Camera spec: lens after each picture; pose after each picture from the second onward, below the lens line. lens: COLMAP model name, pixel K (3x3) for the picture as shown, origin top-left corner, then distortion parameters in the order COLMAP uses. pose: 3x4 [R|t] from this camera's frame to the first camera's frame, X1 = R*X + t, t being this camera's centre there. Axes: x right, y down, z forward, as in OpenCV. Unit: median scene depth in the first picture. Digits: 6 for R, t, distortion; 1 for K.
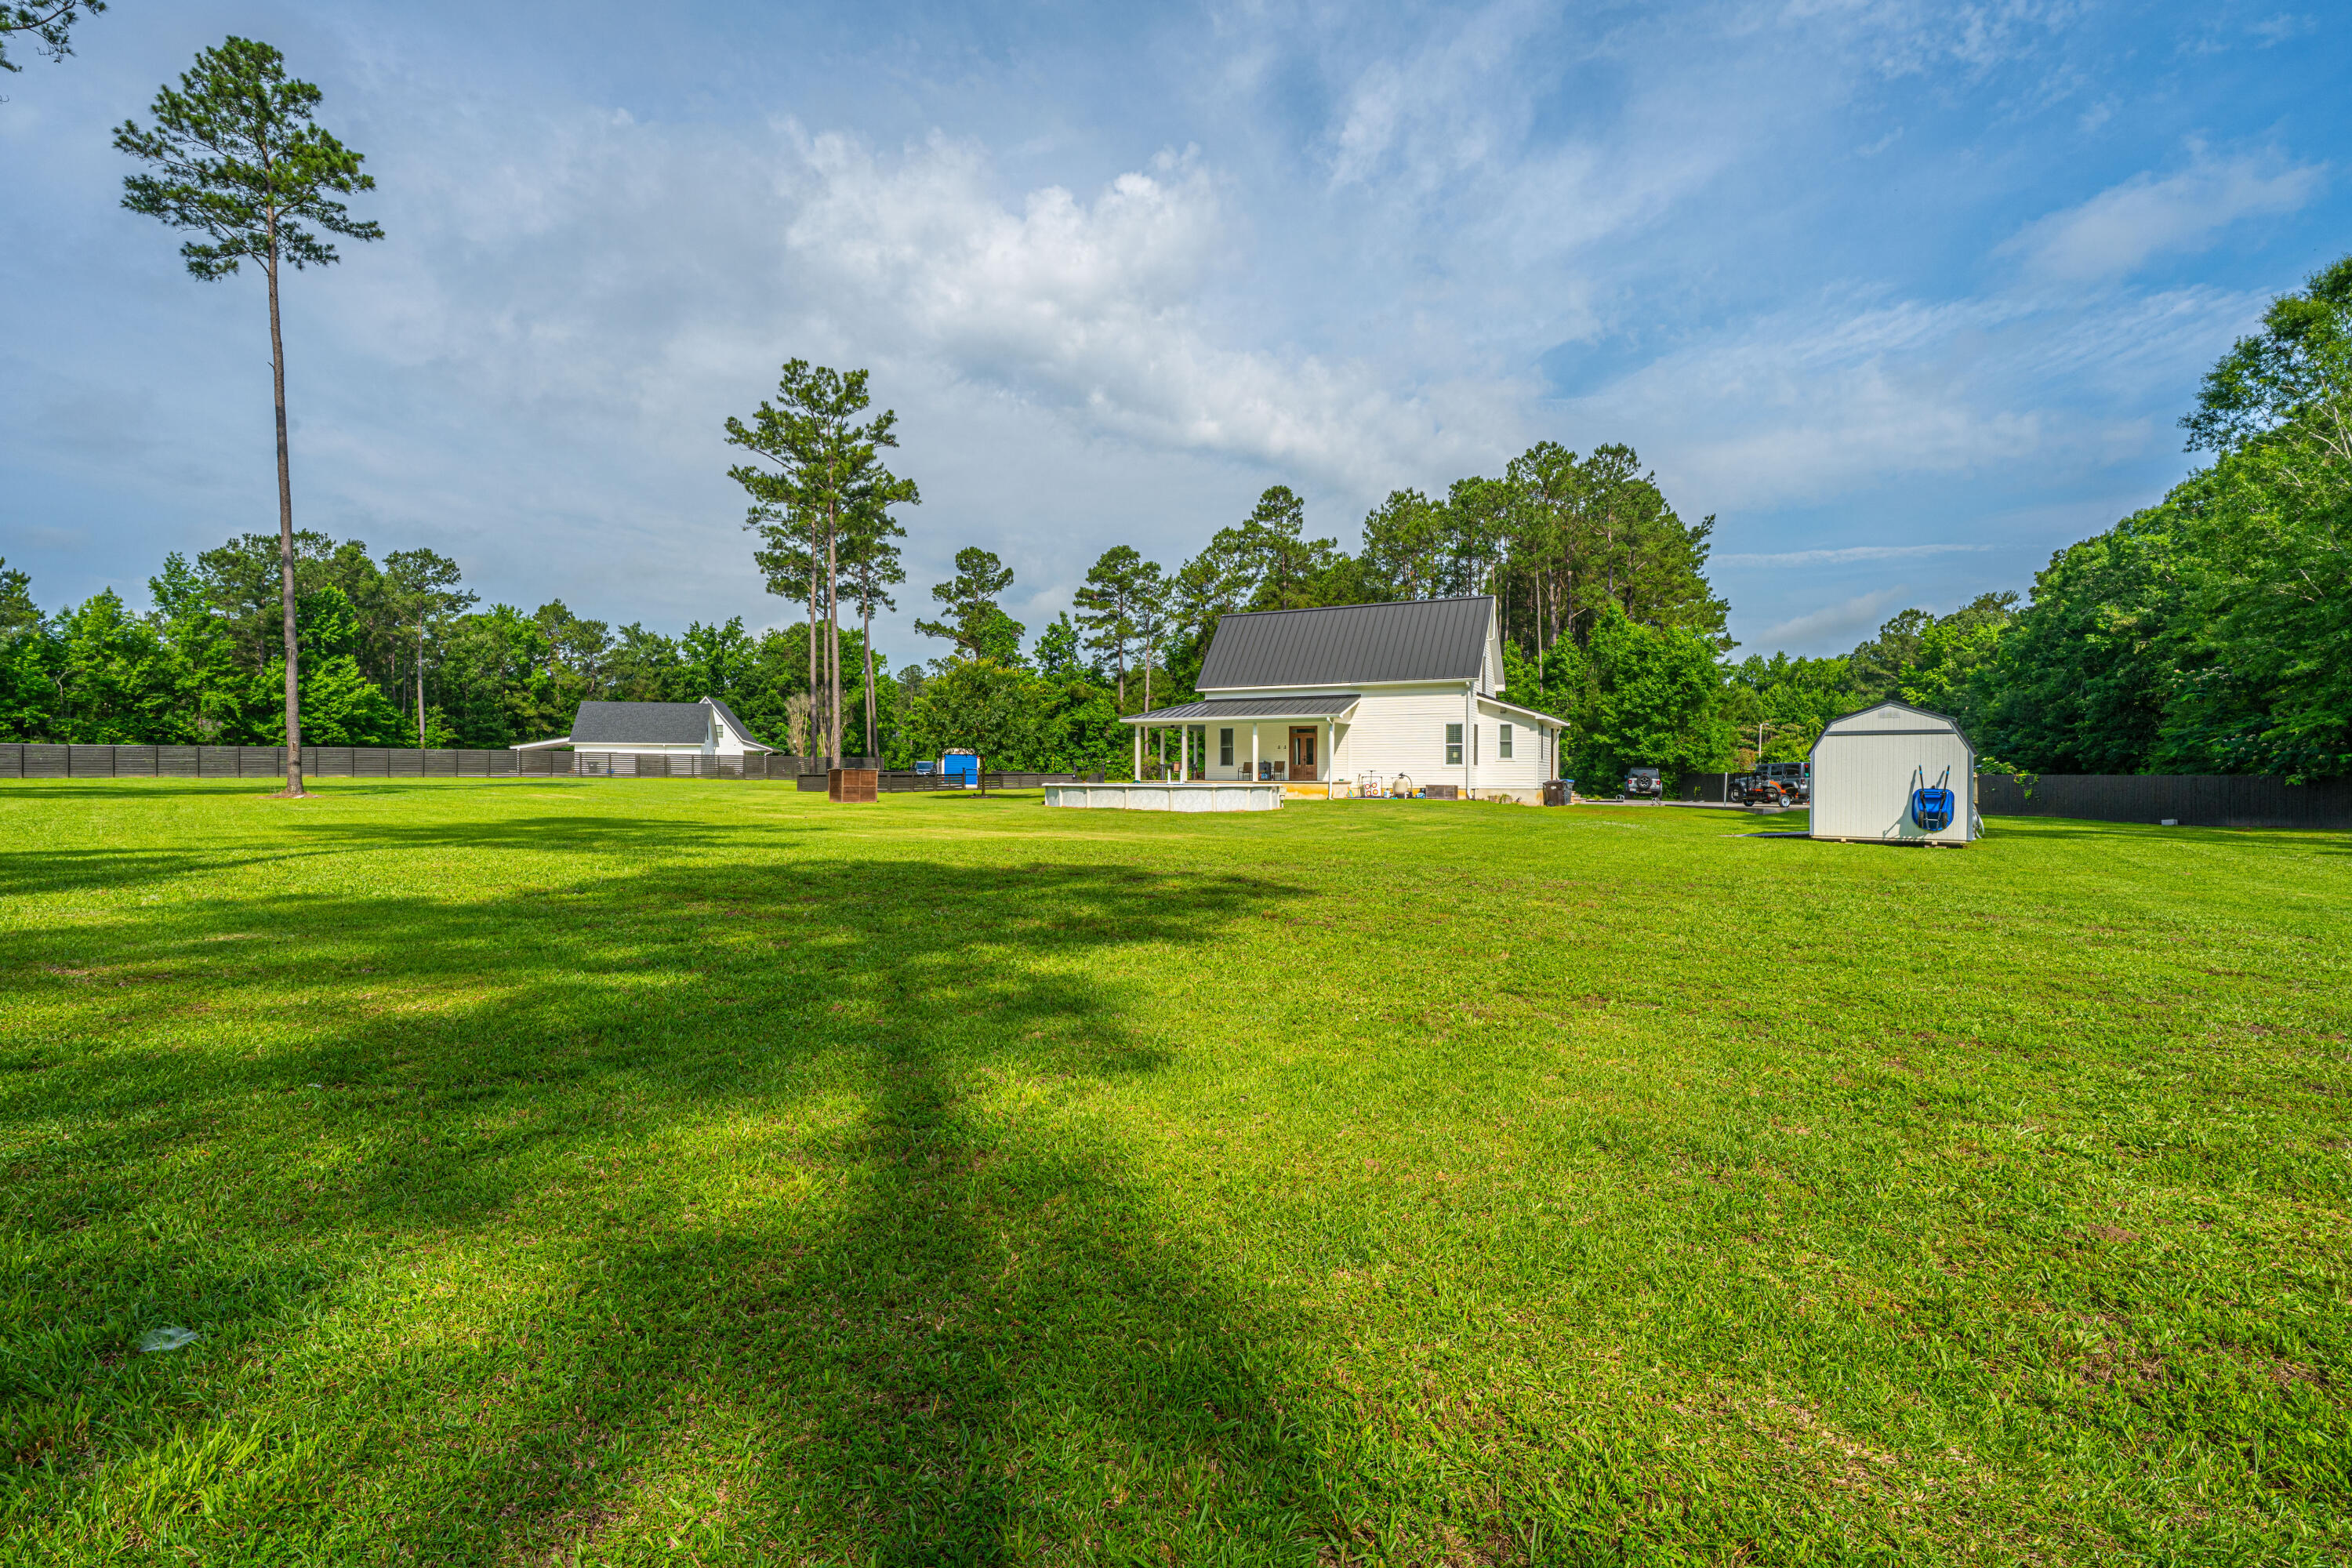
lens RADIAL K [[1105.4, 0, 1162.8], [0, 1105.4, 804.7], [0, 0, 1]] dist [0.000797, -0.000205]
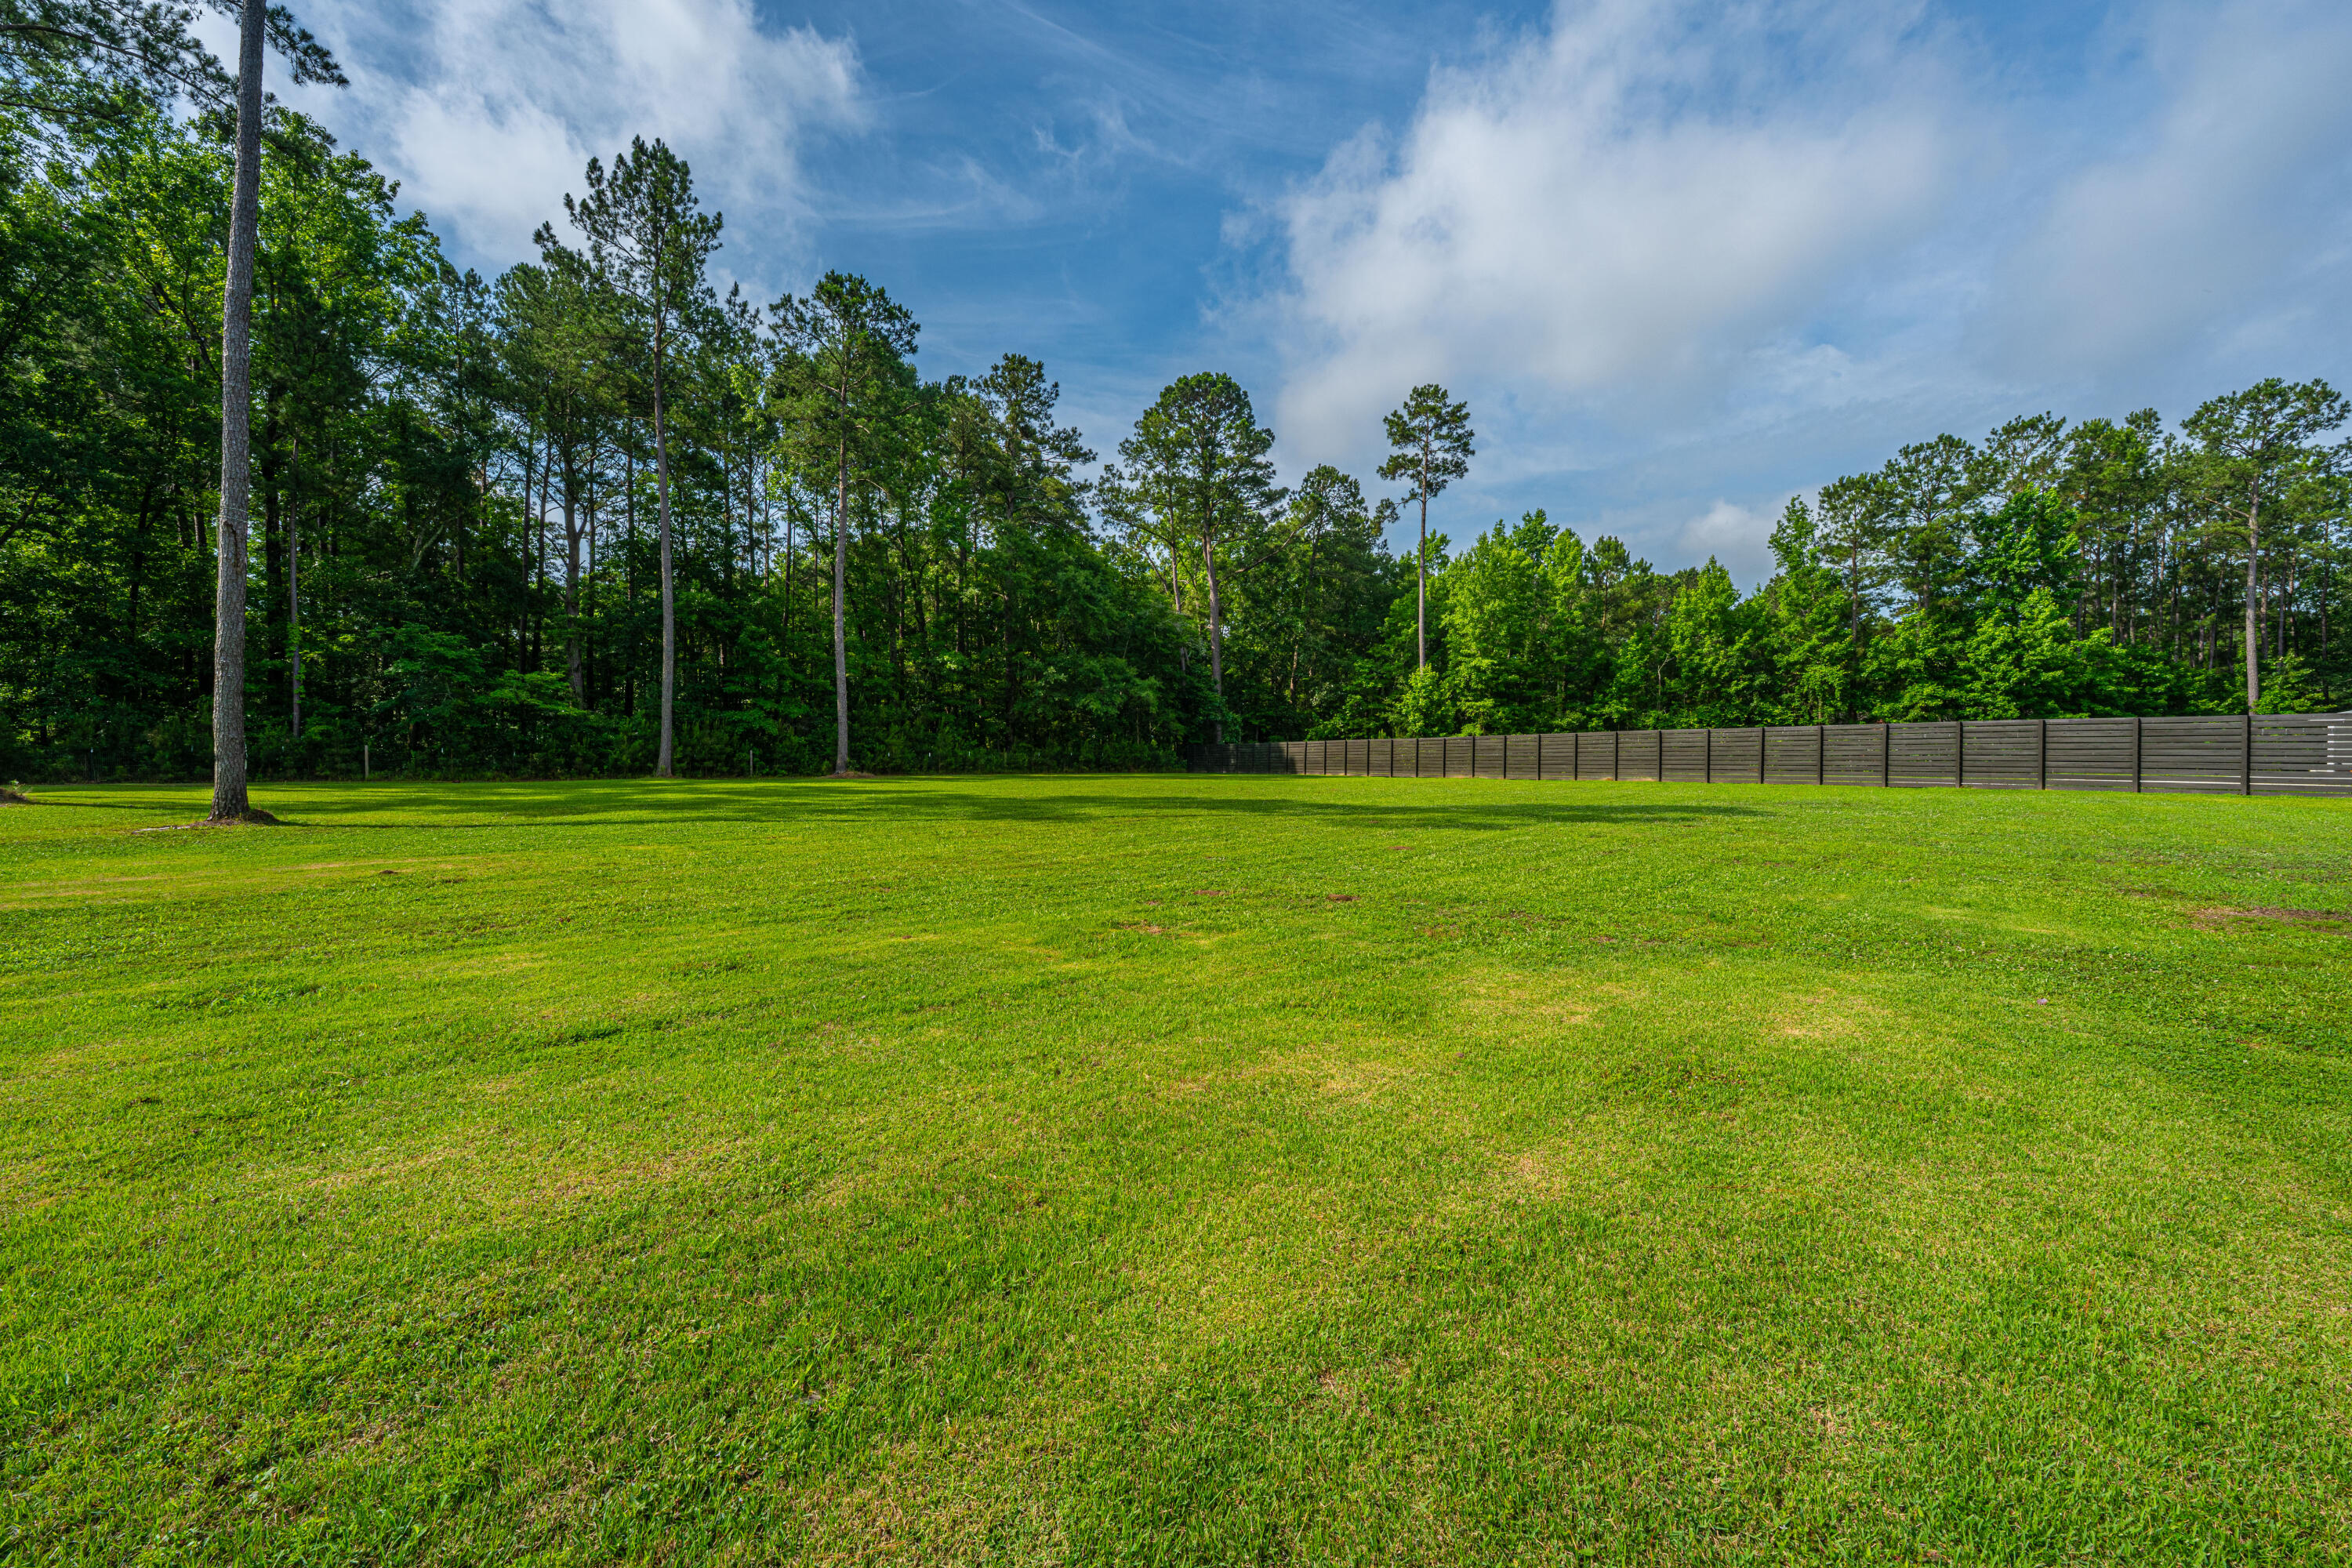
lens RADIAL K [[959.3, 0, 1168.7], [0, 959.3, 767.4], [0, 0, 1]] dist [0.001300, -0.000559]
pose [[-0.081676, 0.004512, -0.996649, -0.177194], [-0.029853, 0.999530, 0.006971, -0.025285], [0.996212, 0.030323, -0.081503, 0.684292]]
